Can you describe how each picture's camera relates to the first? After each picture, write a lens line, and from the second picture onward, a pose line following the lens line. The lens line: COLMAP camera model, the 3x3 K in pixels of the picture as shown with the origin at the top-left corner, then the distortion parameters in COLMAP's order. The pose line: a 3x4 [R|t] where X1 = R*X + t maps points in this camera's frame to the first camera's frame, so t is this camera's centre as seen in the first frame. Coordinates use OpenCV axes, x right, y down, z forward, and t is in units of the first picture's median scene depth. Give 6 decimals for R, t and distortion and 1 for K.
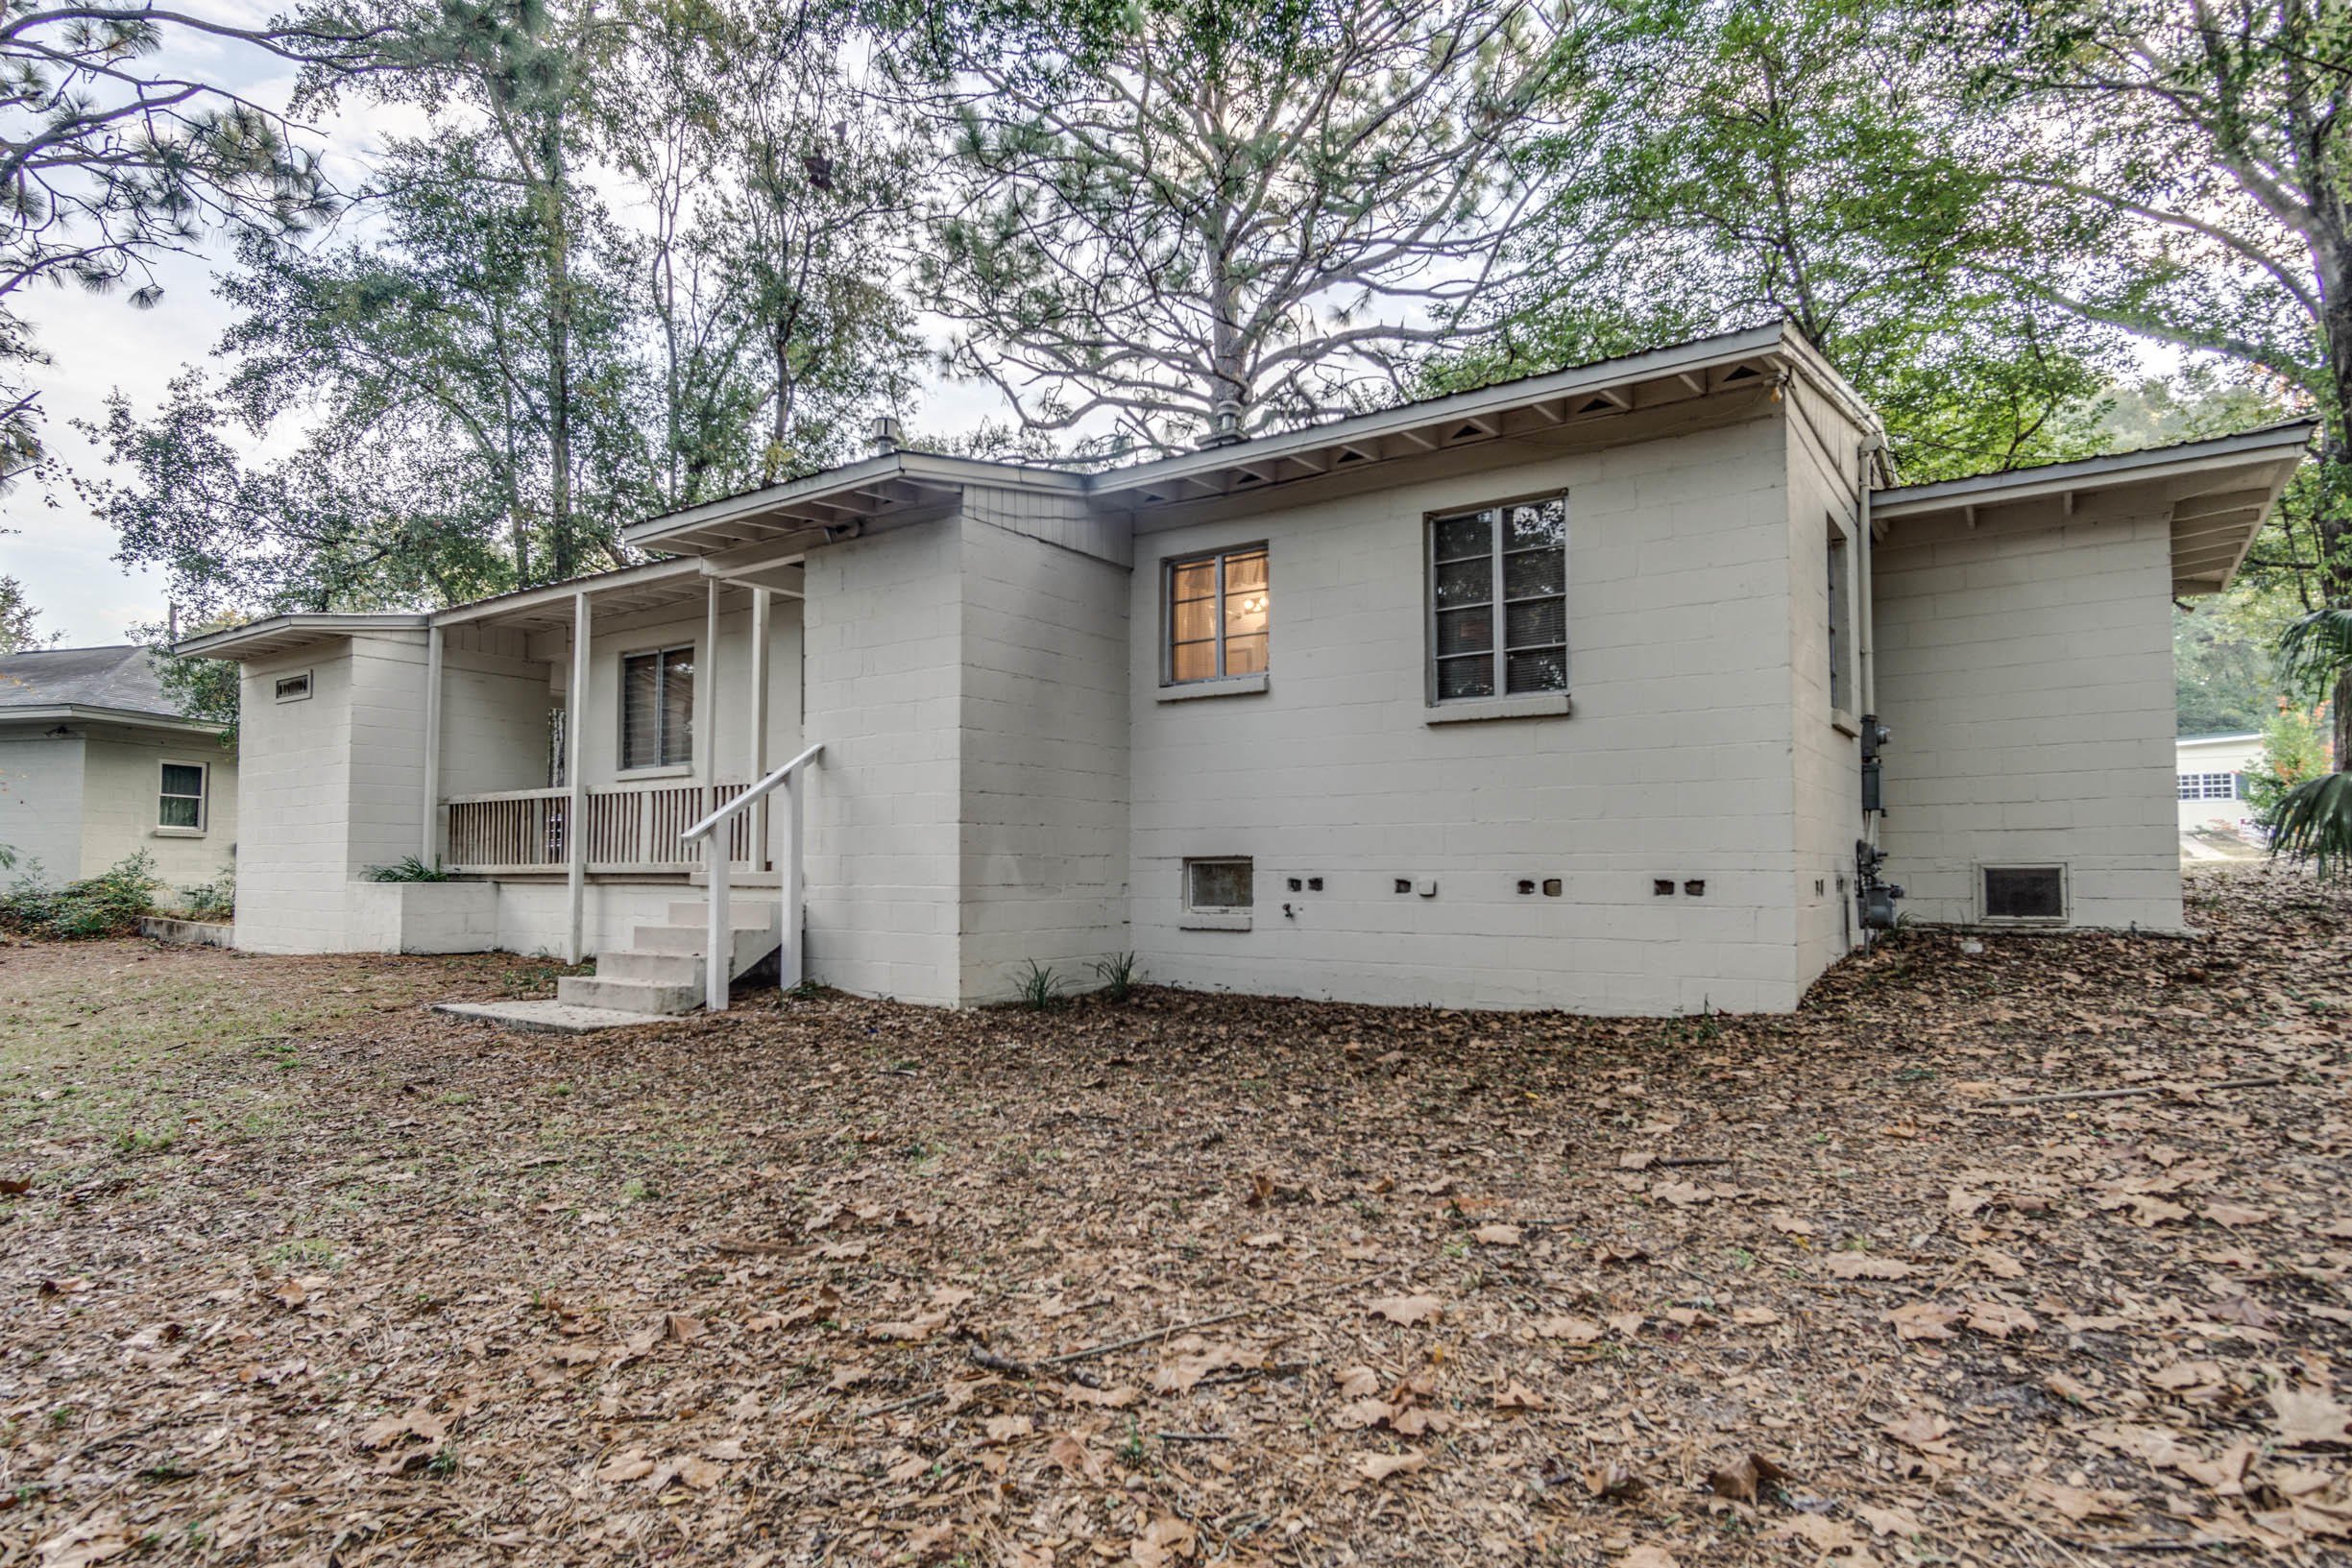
lens RADIAL K [[1282.9, 0, 1180.9], [0, 1282.9, 819.1], [0, 0, 1]] dist [0.008690, 0.000769]
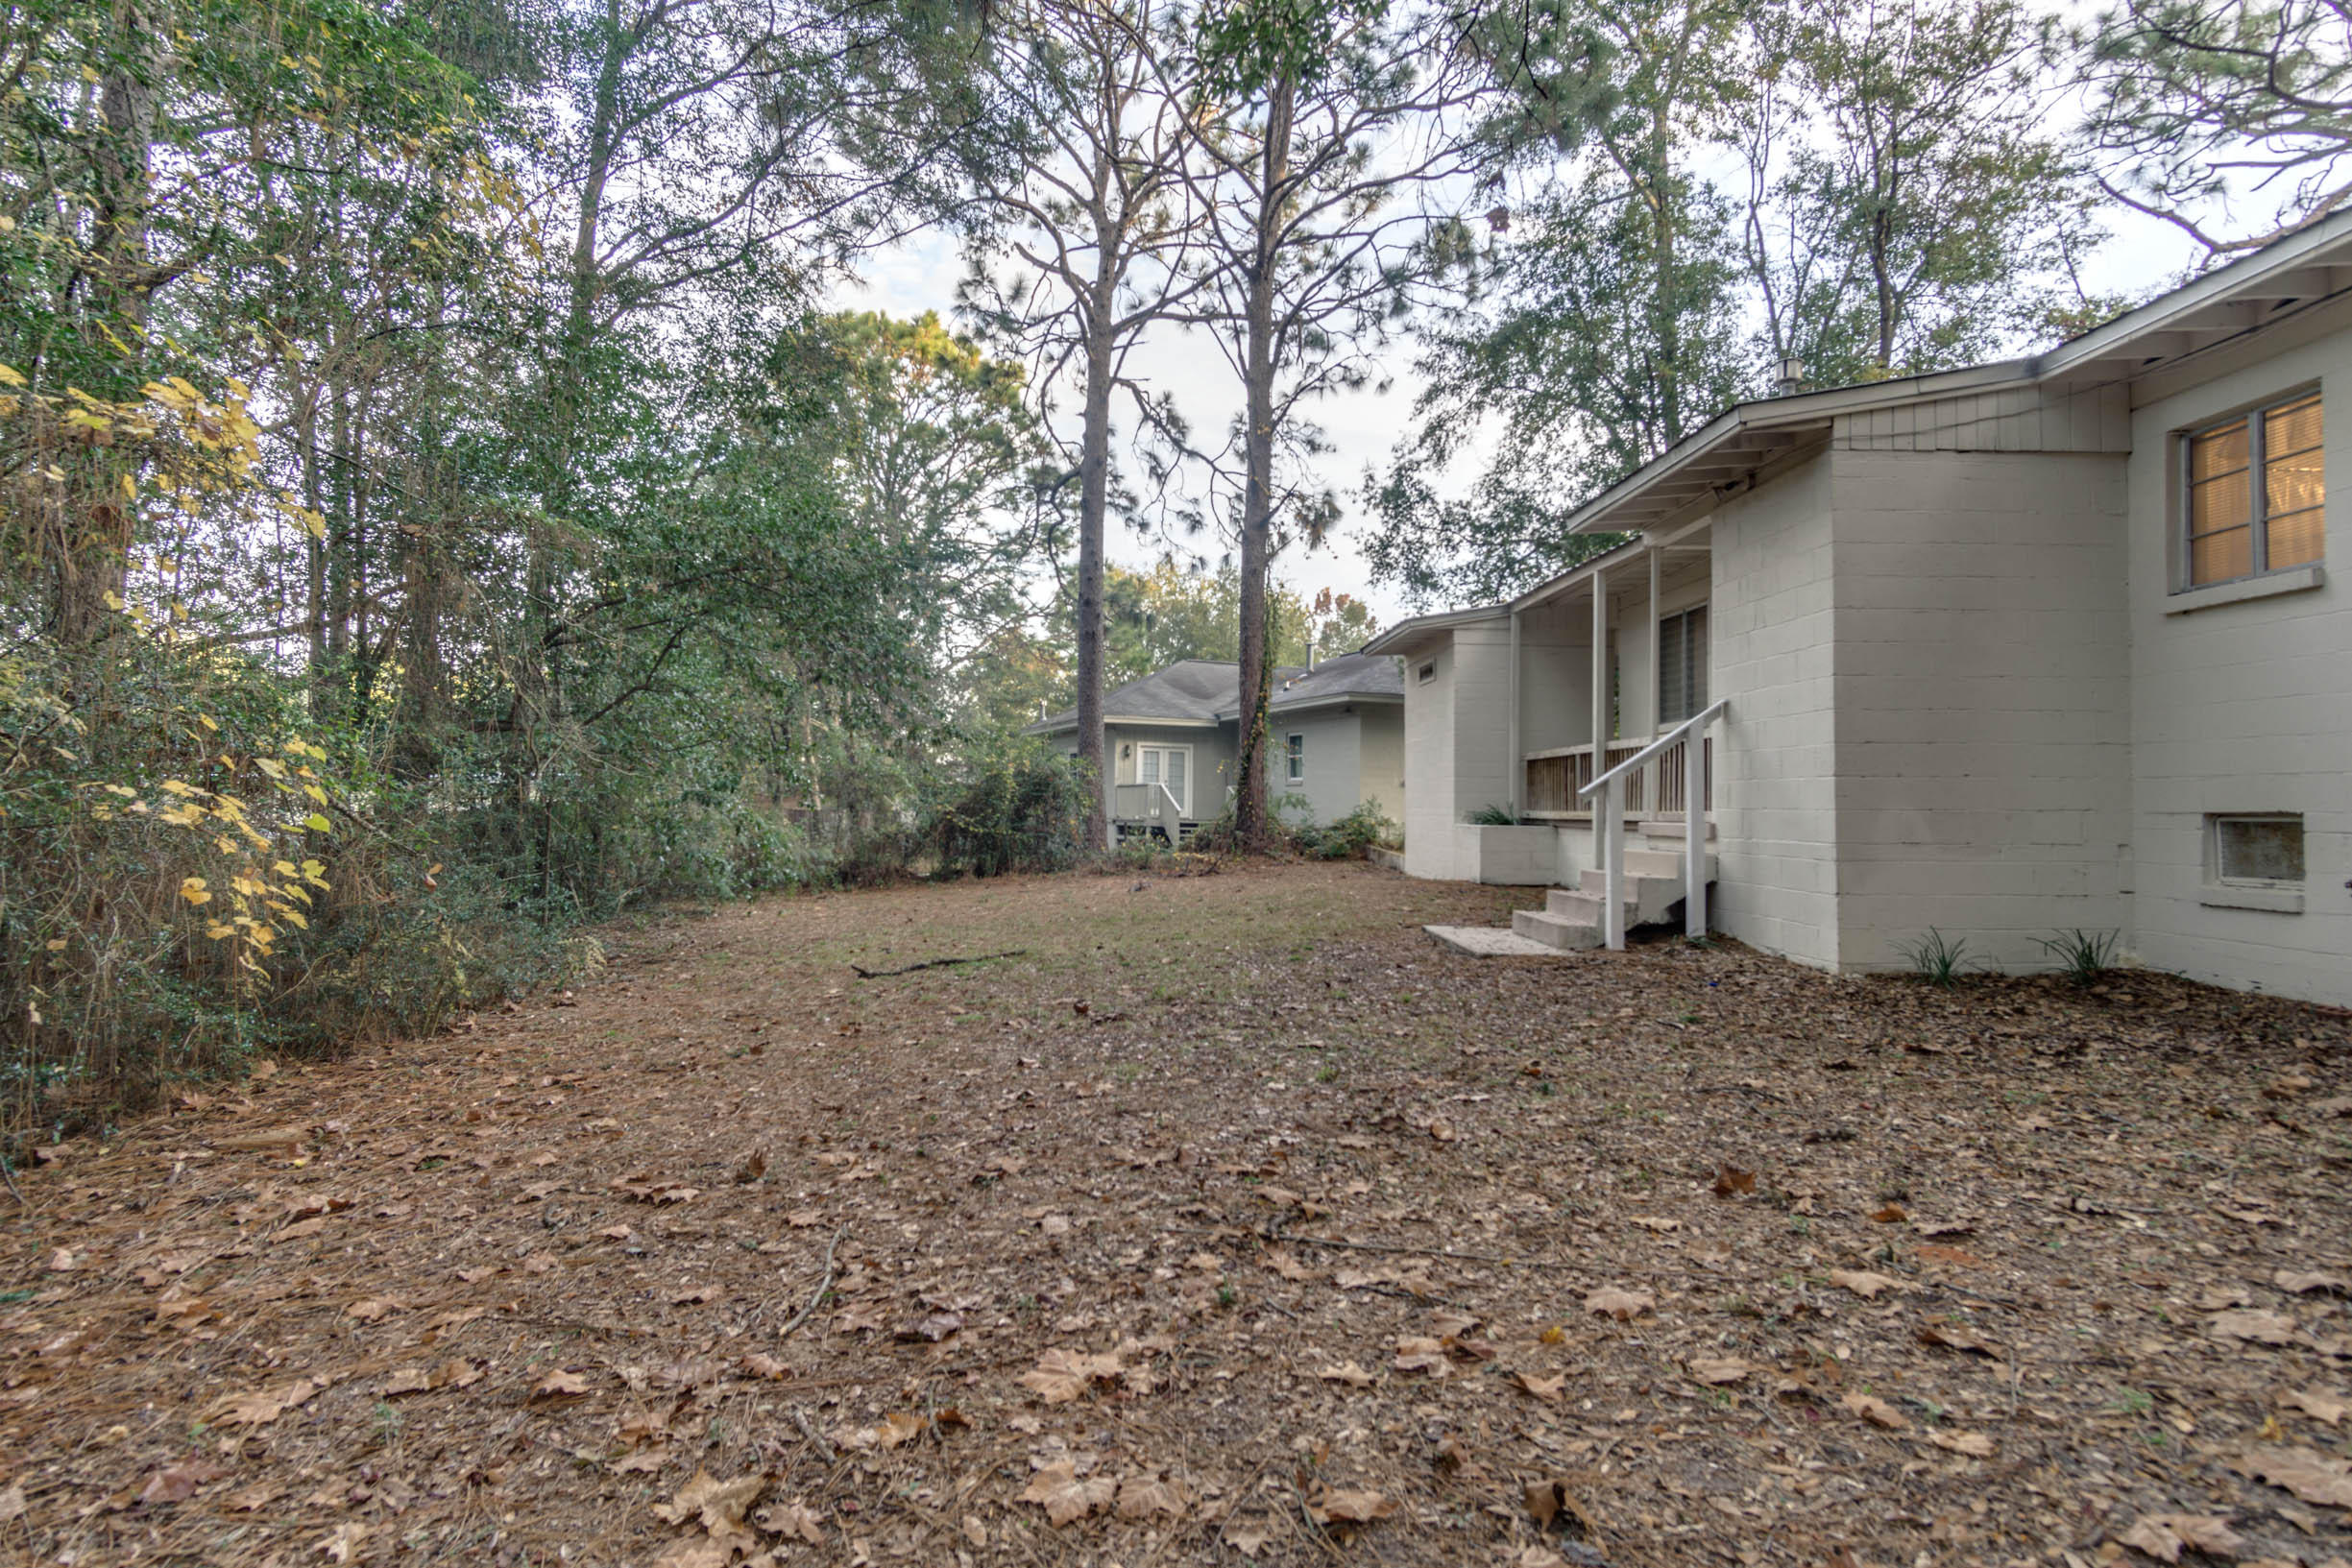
lens RADIAL K [[1255.5, 0, 1173.6], [0, 1255.5, 767.3], [0, 0, 1]] dist [0.001809, 0.002316]
pose [[0.607178, -0.020369, -0.794305, 0.230412], [0.026236, 0.999640, -0.005580, -0.009949], [0.794132, -0.017451, 0.607494, 0.046622]]
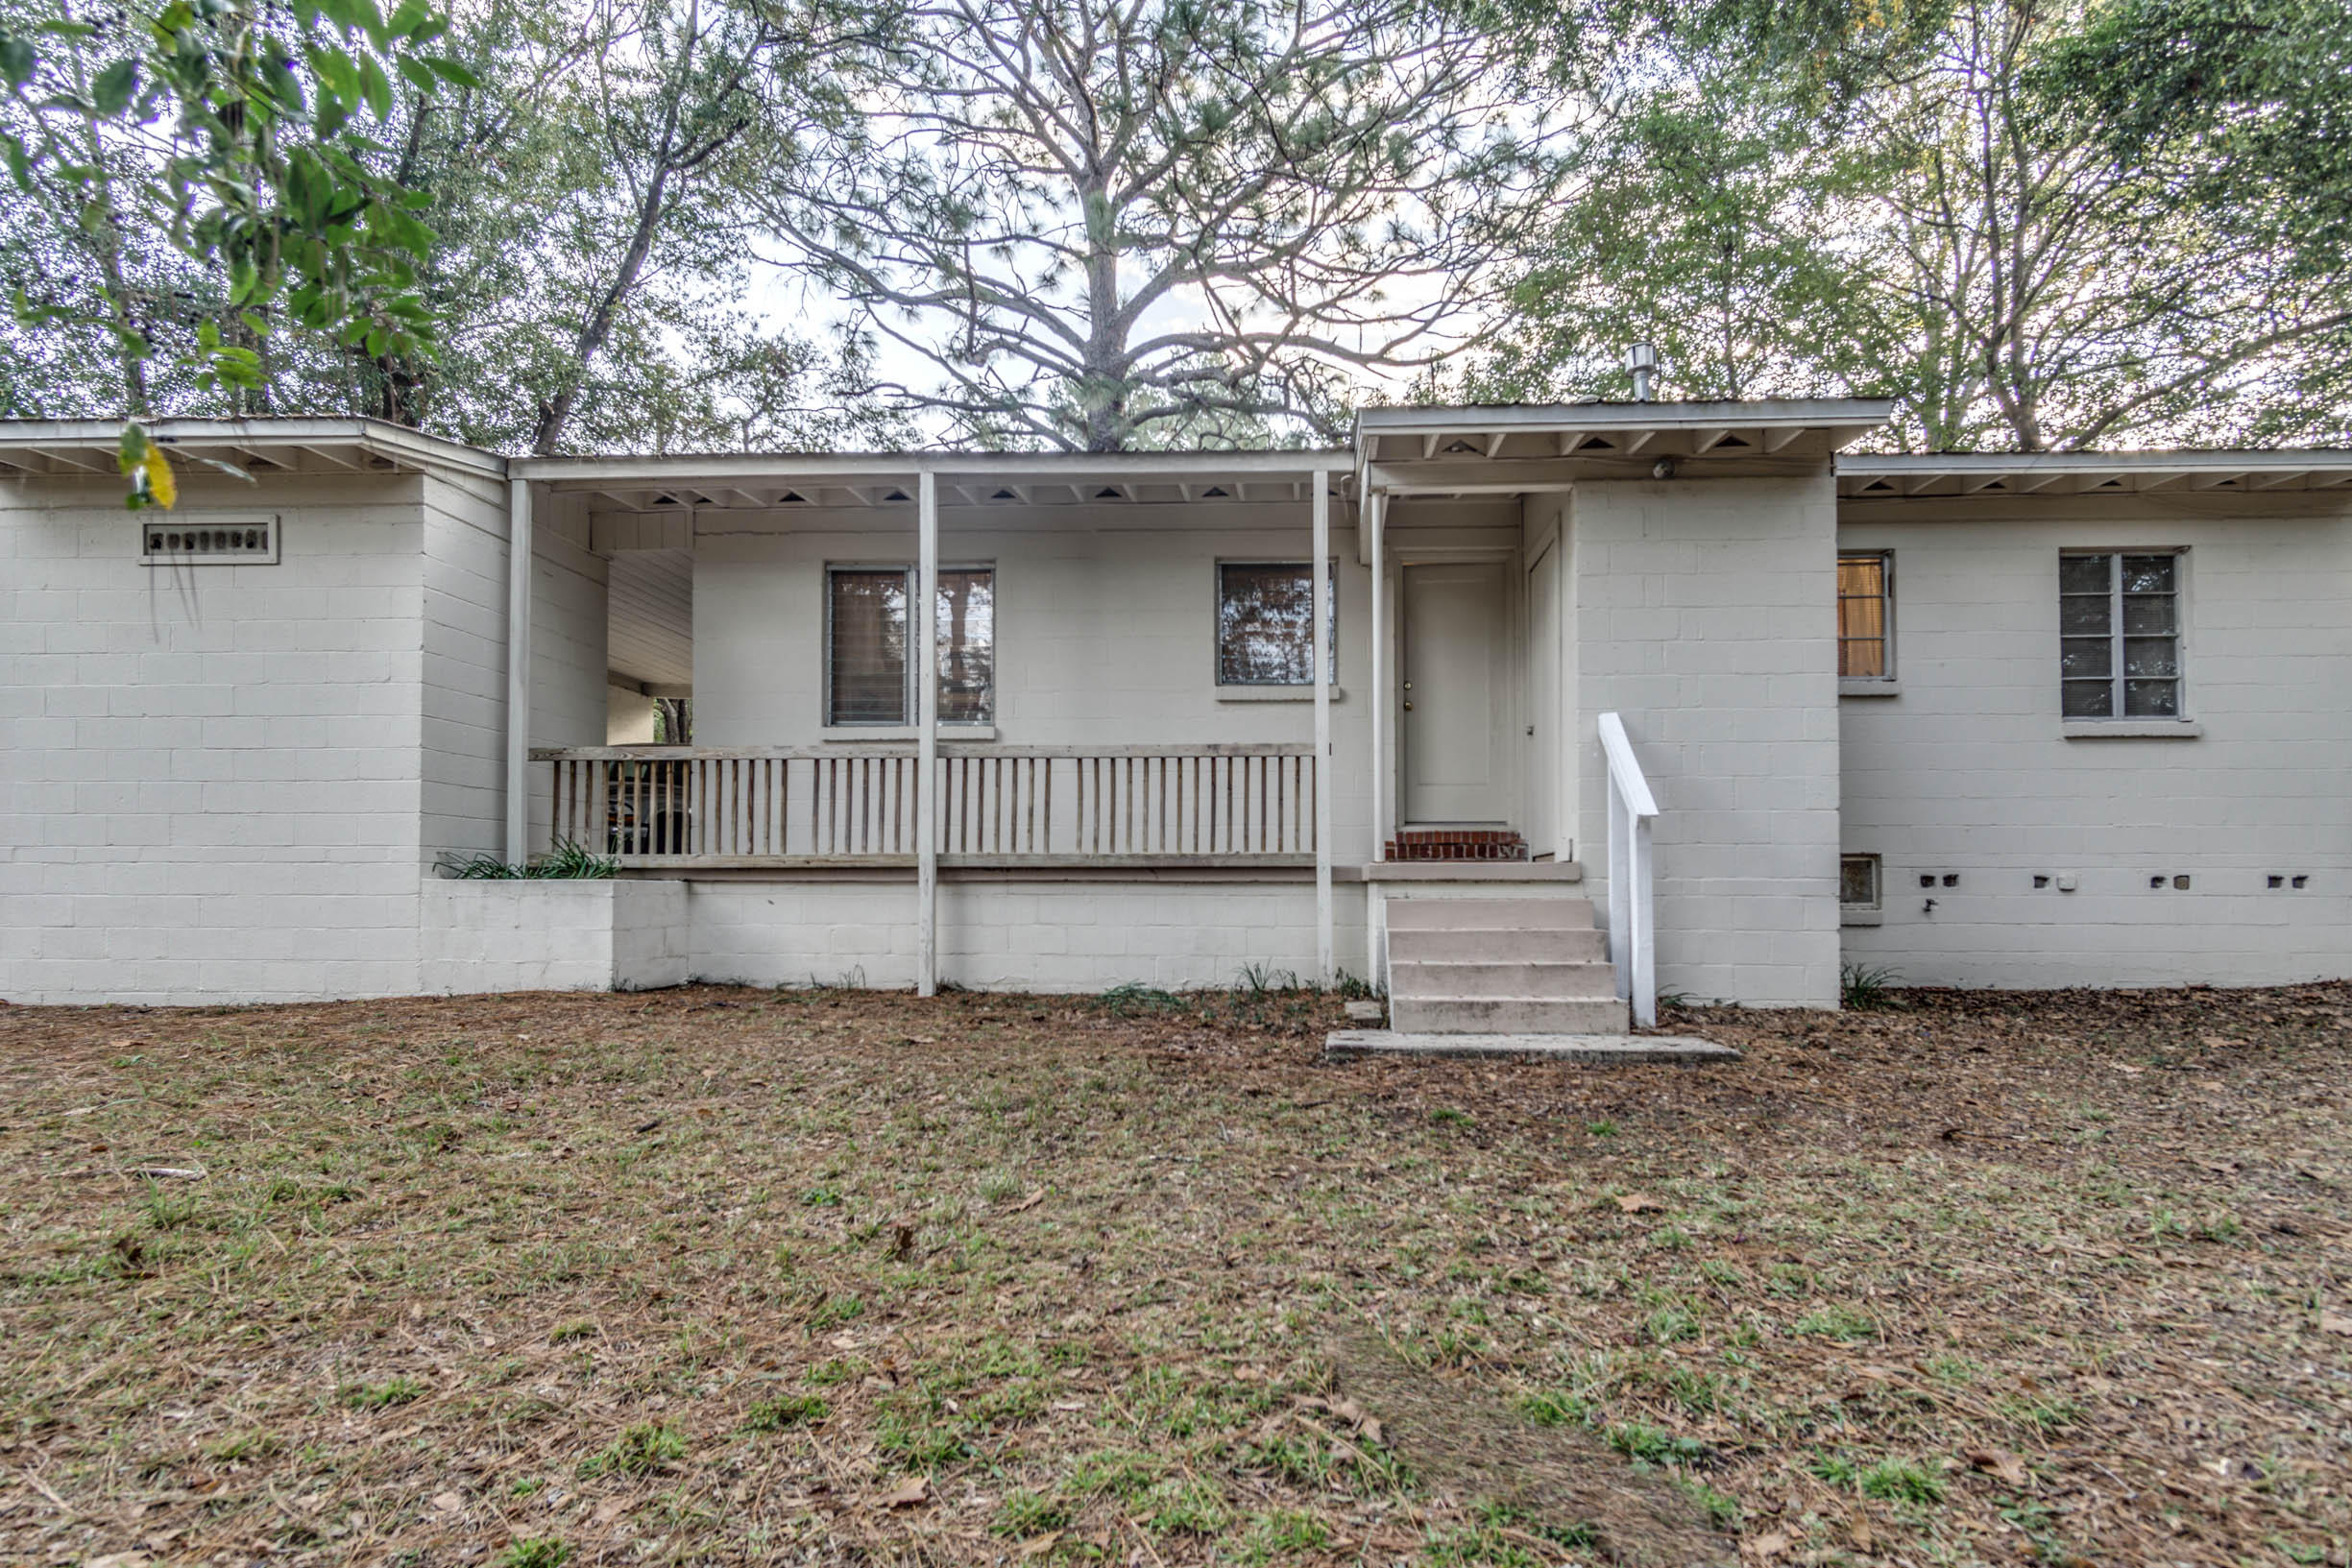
lens RADIAL K [[1254.2, 0, 1173.6], [0, 1254.2, 821.4], [0, 0, 1]] dist [0.000984, 0.000990]
pose [[0.838982, 0.023265, 0.543662, -0.950131], [-0.025446, 0.999670, -0.003510, 0.020914], [-0.543564, -0.010889, 0.839297, 0.447394]]
